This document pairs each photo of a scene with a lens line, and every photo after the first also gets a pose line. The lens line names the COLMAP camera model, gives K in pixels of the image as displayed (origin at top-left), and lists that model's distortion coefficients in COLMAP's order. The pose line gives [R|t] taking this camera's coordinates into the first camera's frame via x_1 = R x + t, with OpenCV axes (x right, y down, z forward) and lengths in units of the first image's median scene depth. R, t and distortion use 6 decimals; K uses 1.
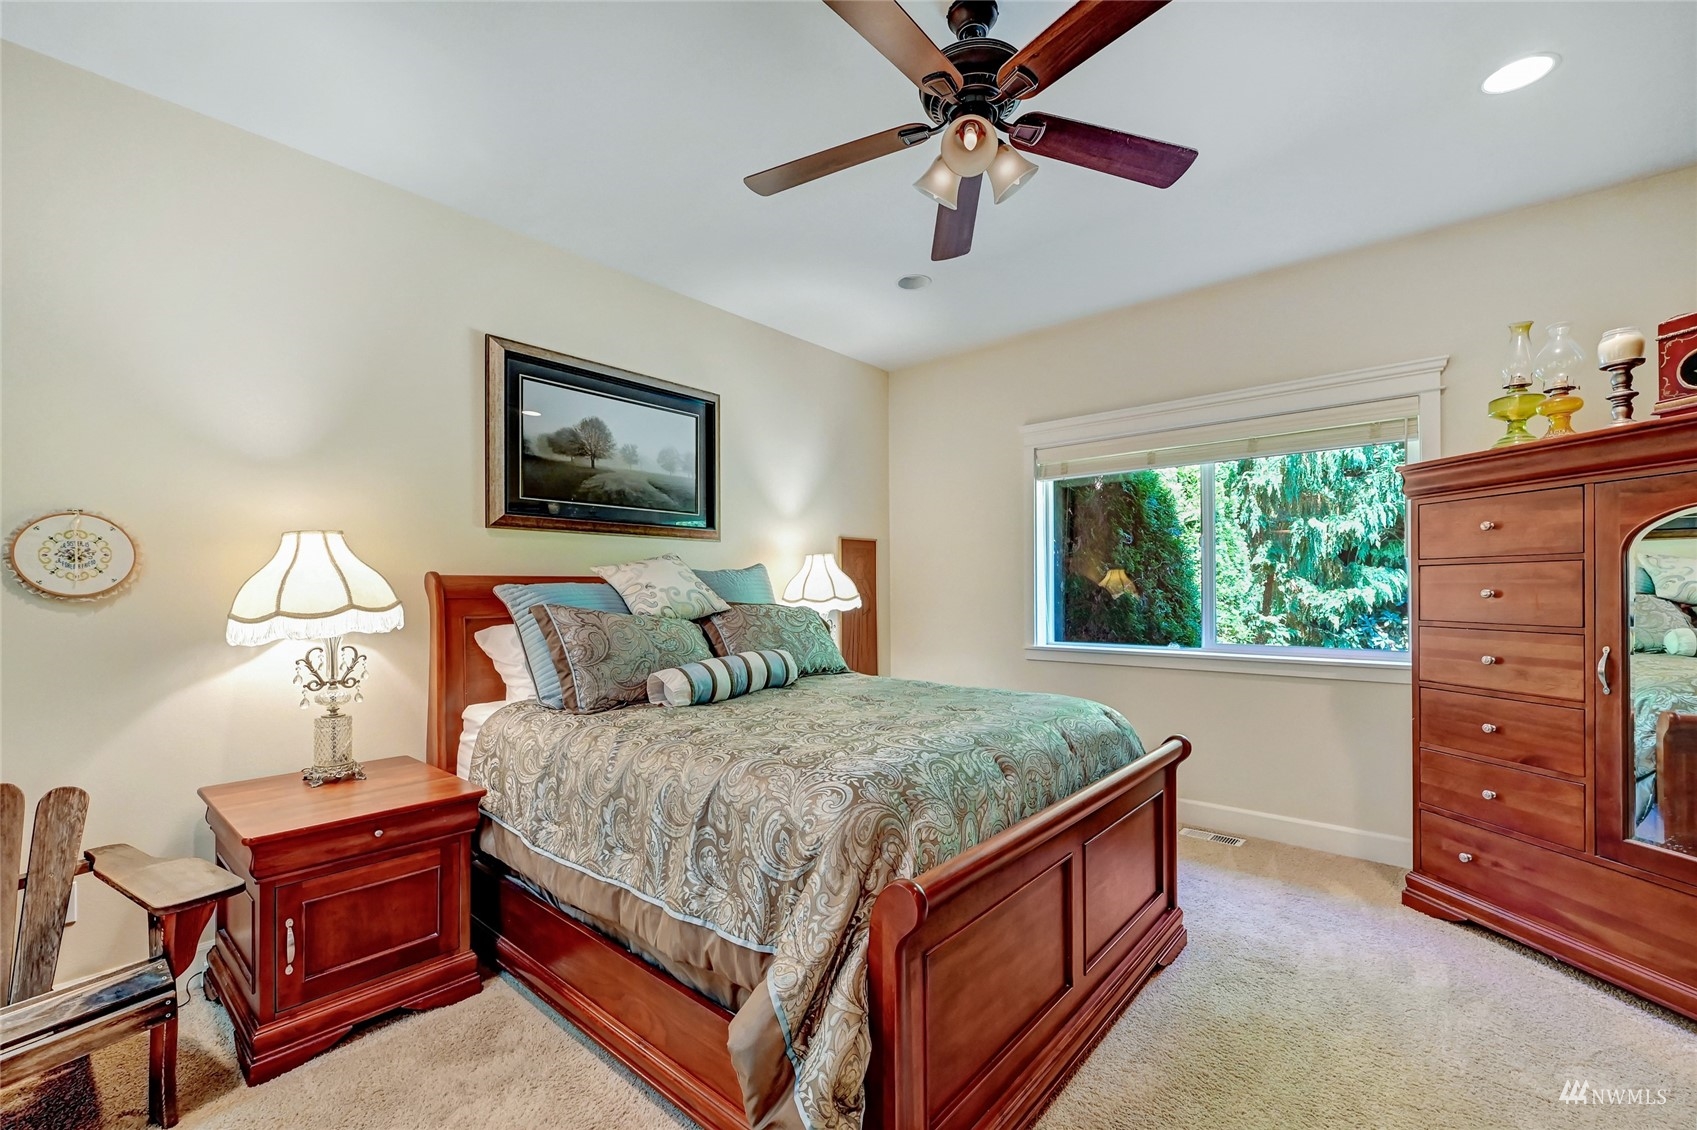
lens RADIAL K [[717.9, 0, 878.8], [0, 717.9, 587.8], [0, 0, 1]] dist [-0.002429, -0.000047]
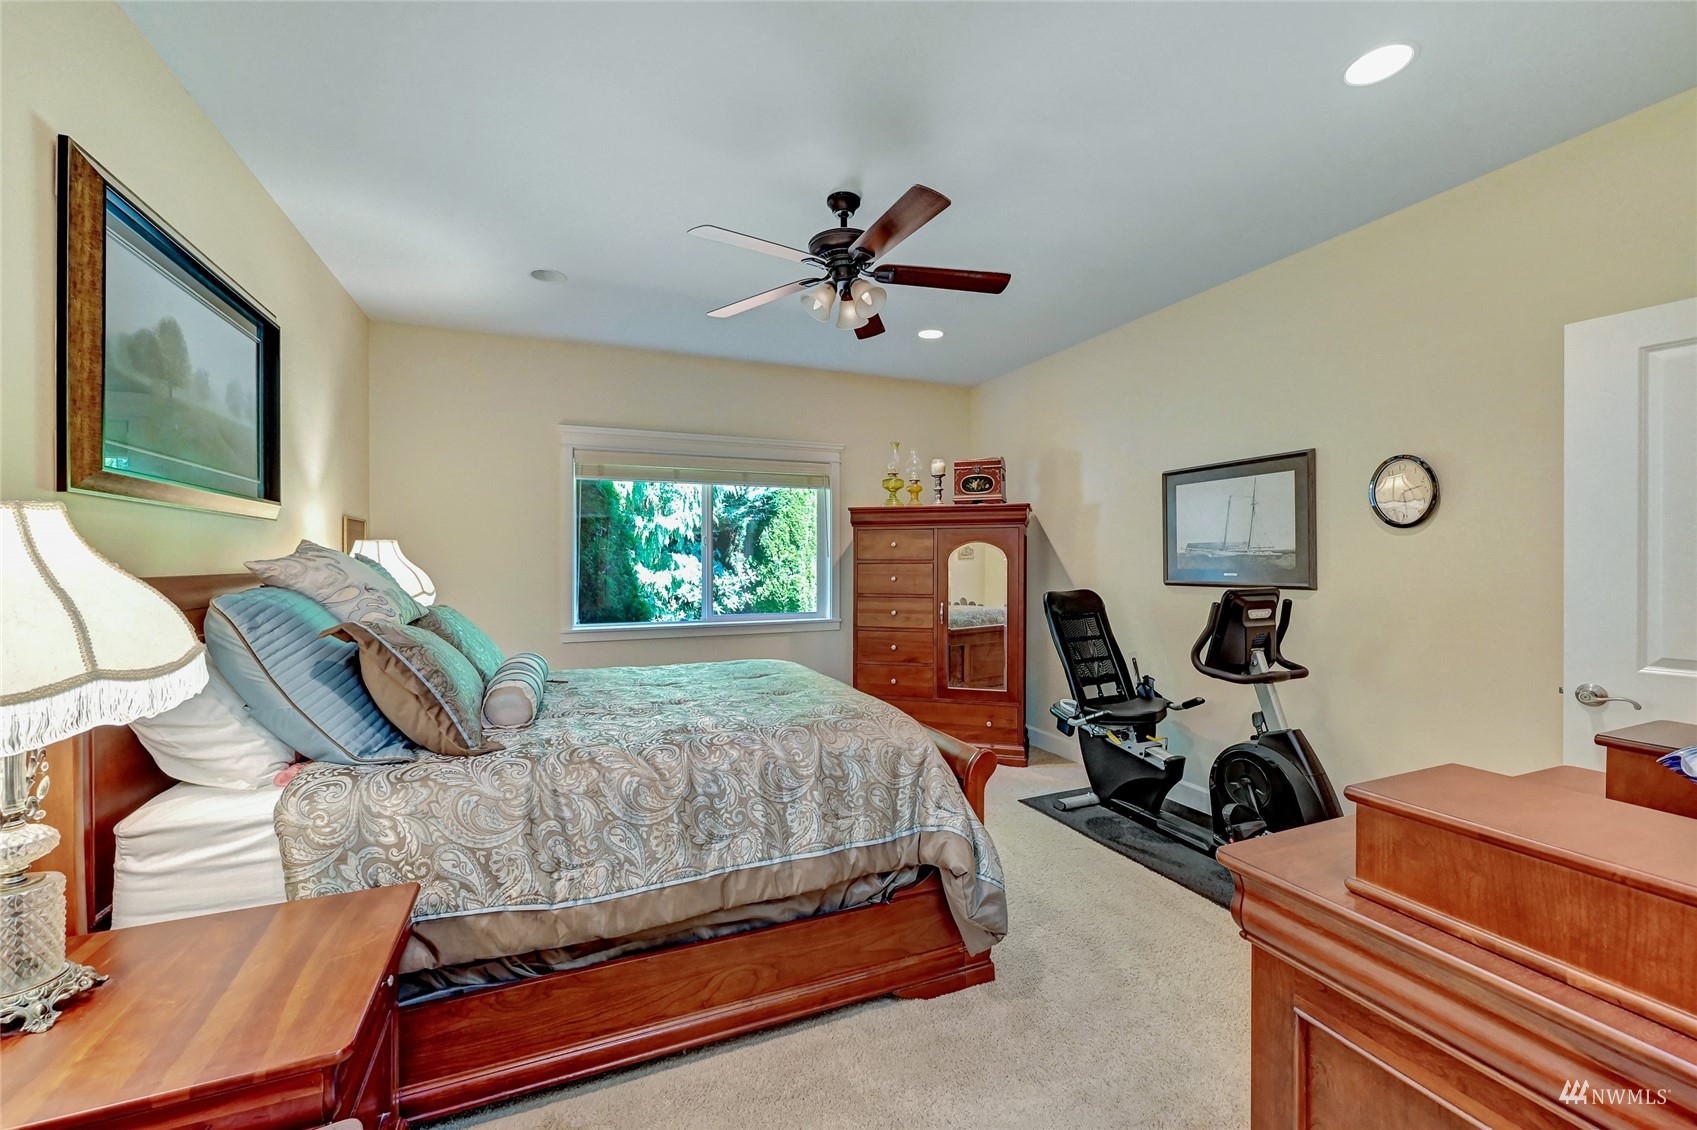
lens RADIAL K [[678.7, 0, 854.1], [0, 678.7, 560.2], [0, 0, 1]] dist [-0.001690, 0.000252]
pose [[0.442315, 0.004147, 0.896850, -0.898215], [-0.002991, 0.999991, -0.003148, -0.038664], [-0.896855, -0.001290, 0.442323, 0.283145]]
